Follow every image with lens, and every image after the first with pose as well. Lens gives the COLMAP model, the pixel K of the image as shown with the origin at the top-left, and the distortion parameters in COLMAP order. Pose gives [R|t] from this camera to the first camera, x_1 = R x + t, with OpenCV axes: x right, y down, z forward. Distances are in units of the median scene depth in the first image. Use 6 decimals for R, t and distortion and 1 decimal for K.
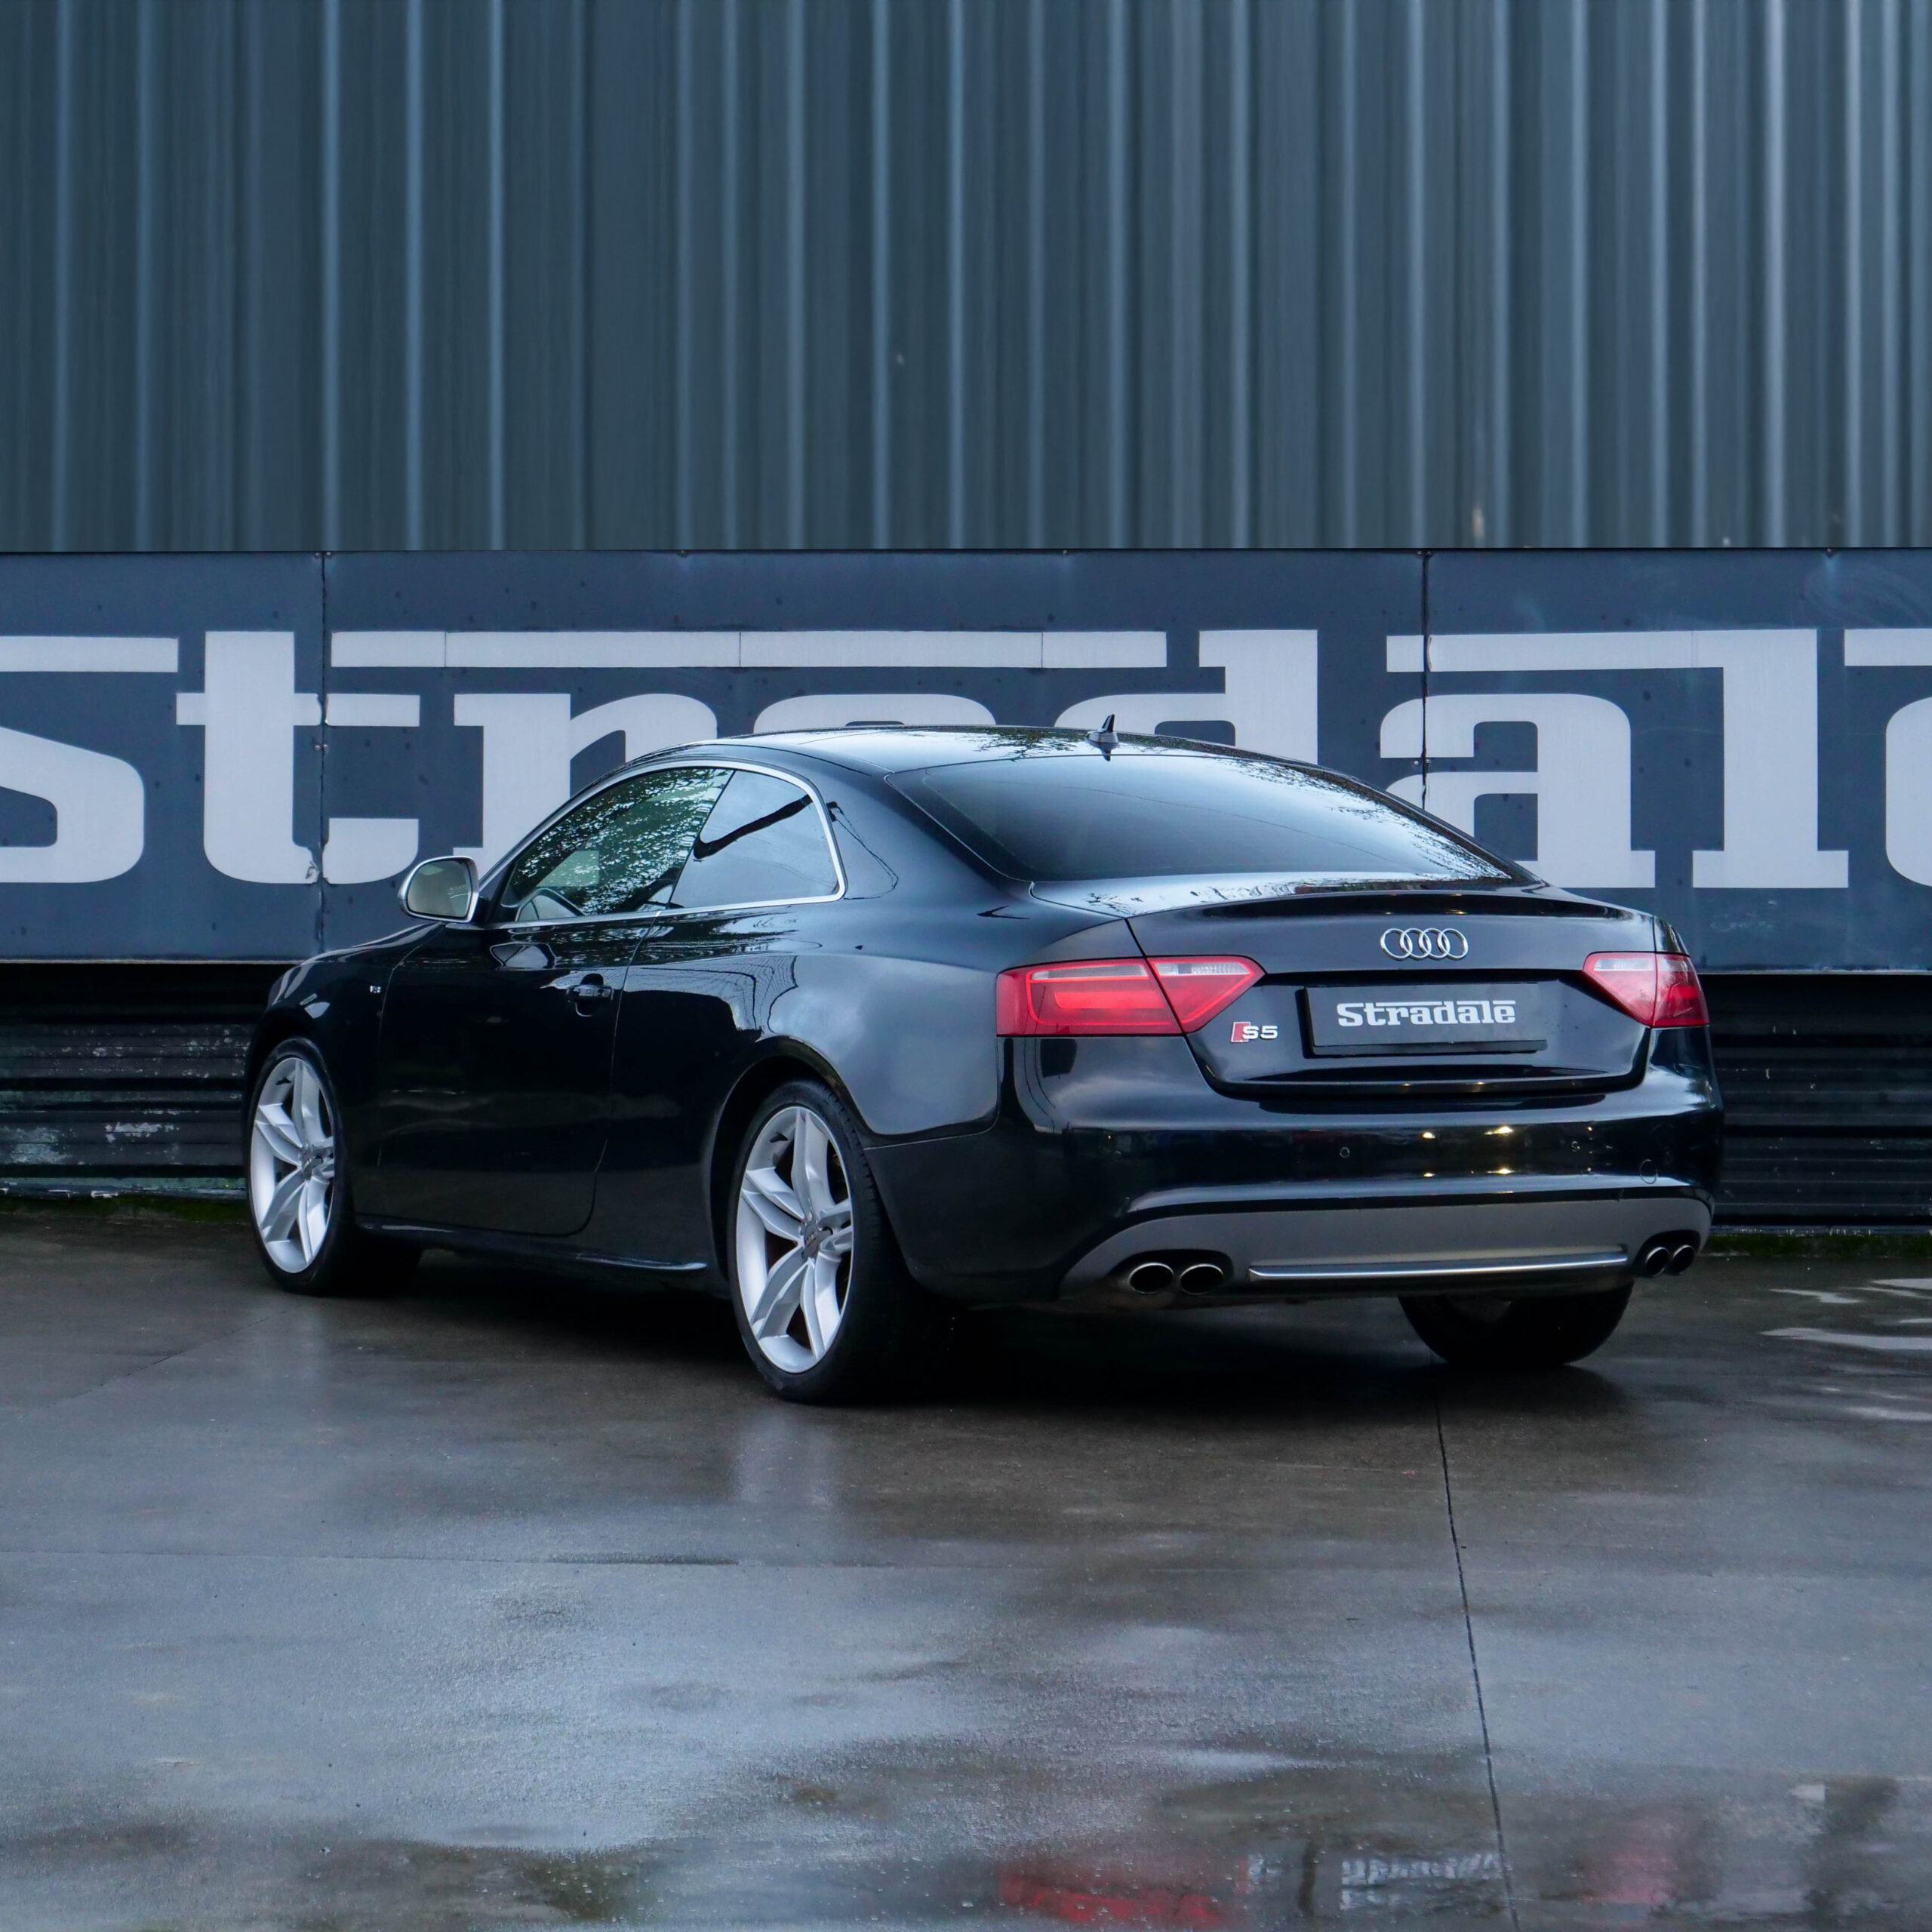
lens RADIAL K [[5392.8, 0, 923.3], [0, 5392.8, 940.9], [0, 0, 1]] dist [0.020218, -0.571700]
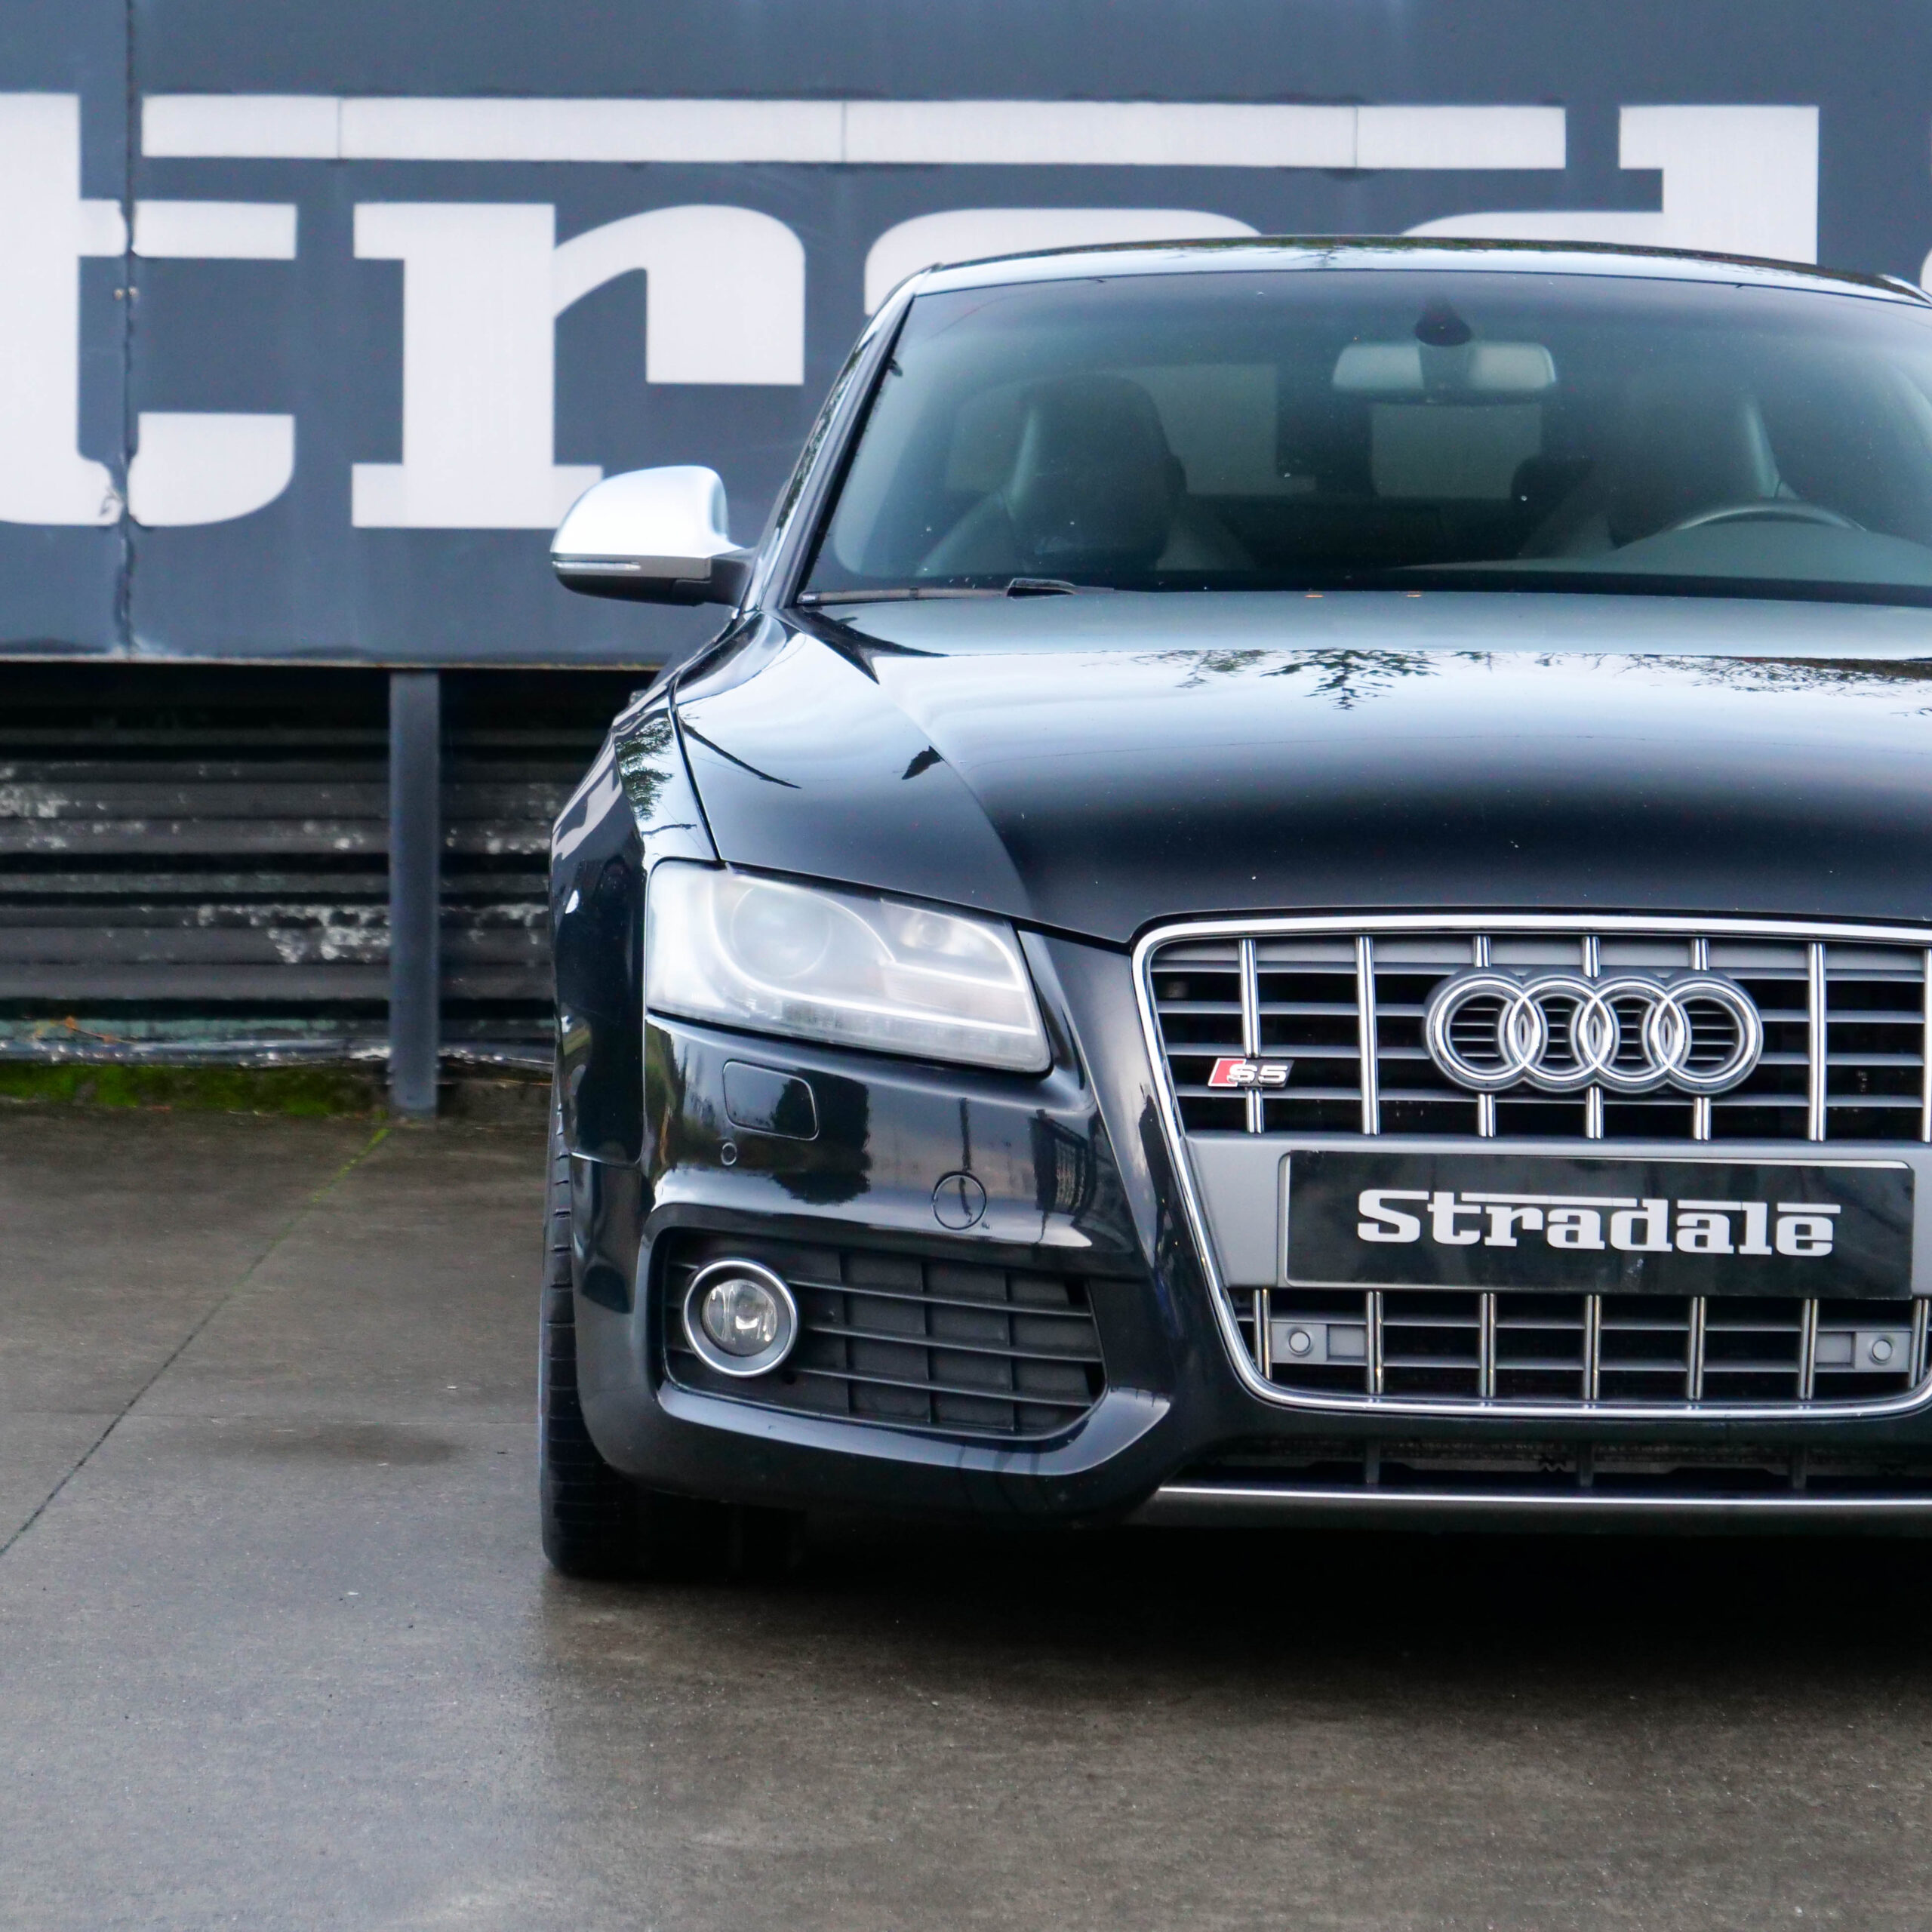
lens RADIAL K [[6671.5, 0, 876.4], [0, 6671.5, 962.6], [0, 0, 1]] dist [0.045935, -1.039625]
pose [[0.996205, -0.000600, 0.087031, -0.095337], [-0.003903, 0.998663, 0.051555, -0.000787], [-0.086946, -0.051699, 0.994871, 0.269549]]
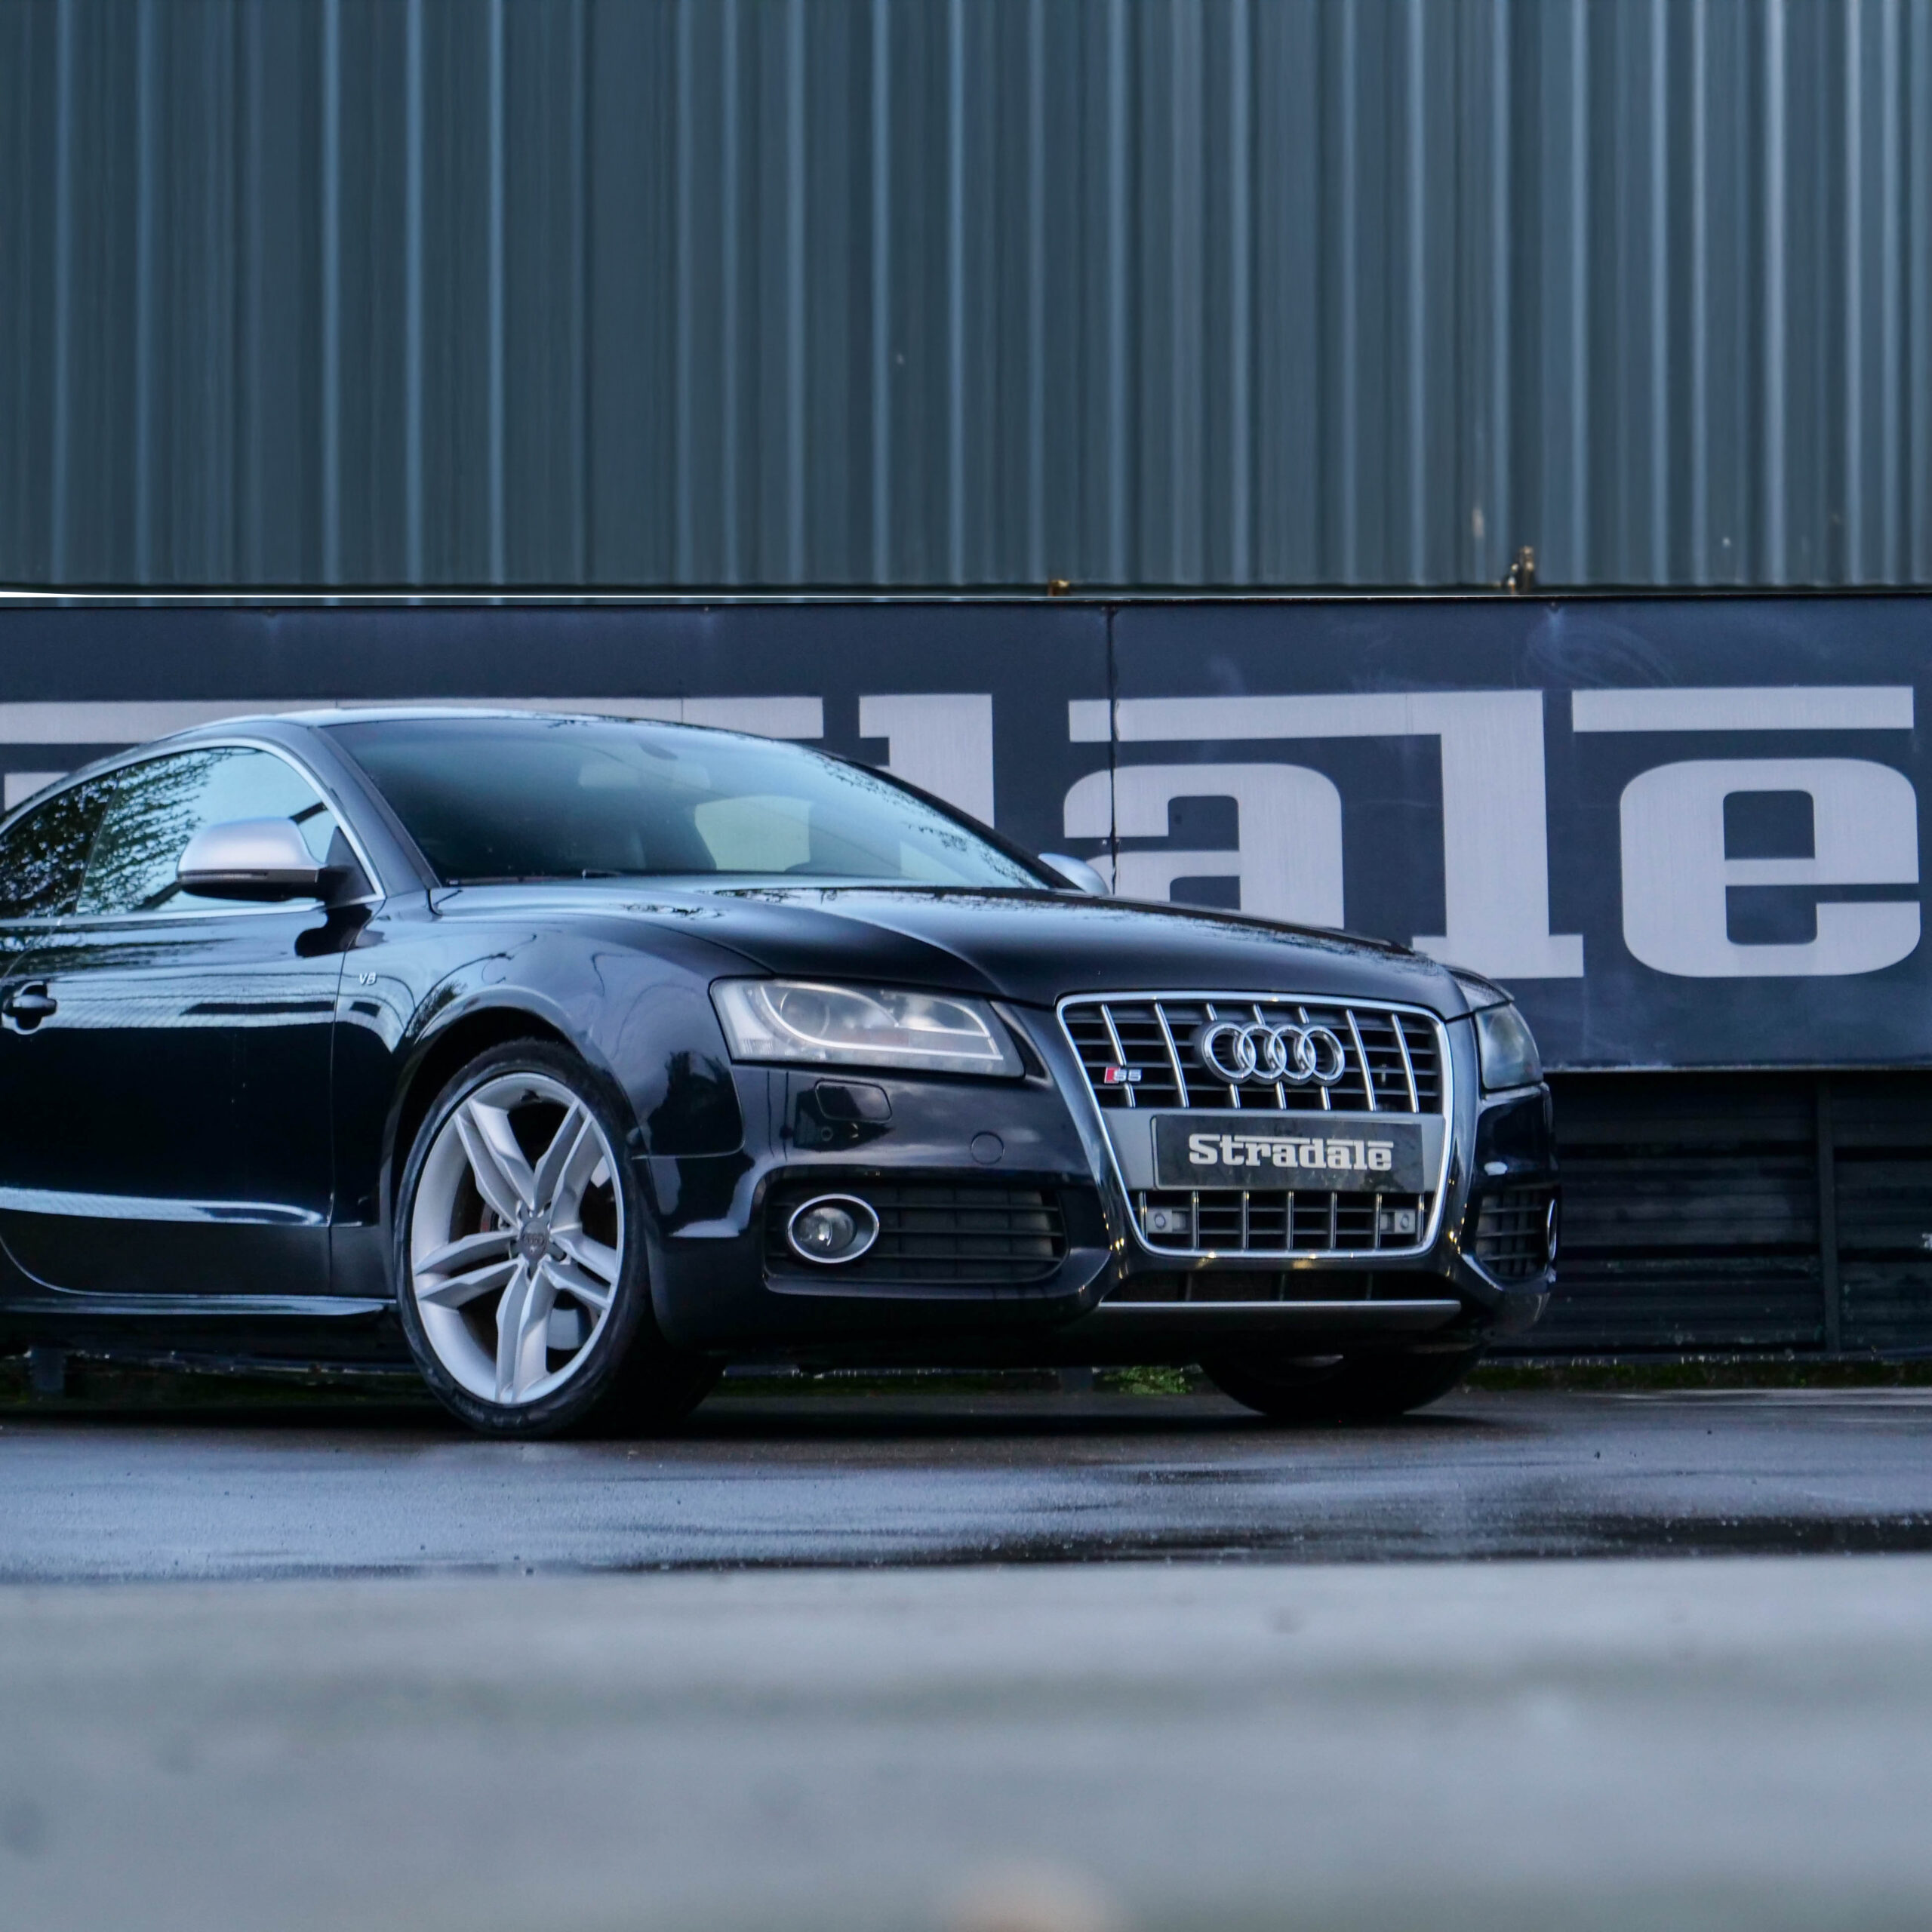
lens RADIAL K [[5441.4, 0, 957.2], [0, 5441.4, 959.1], [0, 0, 1]] dist [0.045984, -0.671933]
pose [[0.989416, -0.005388, 0.145008, -0.063178], [0.017375, 0.996520, -0.081525, 0.059124], [-0.144064, 0.083182, 0.986066, 0.118659]]
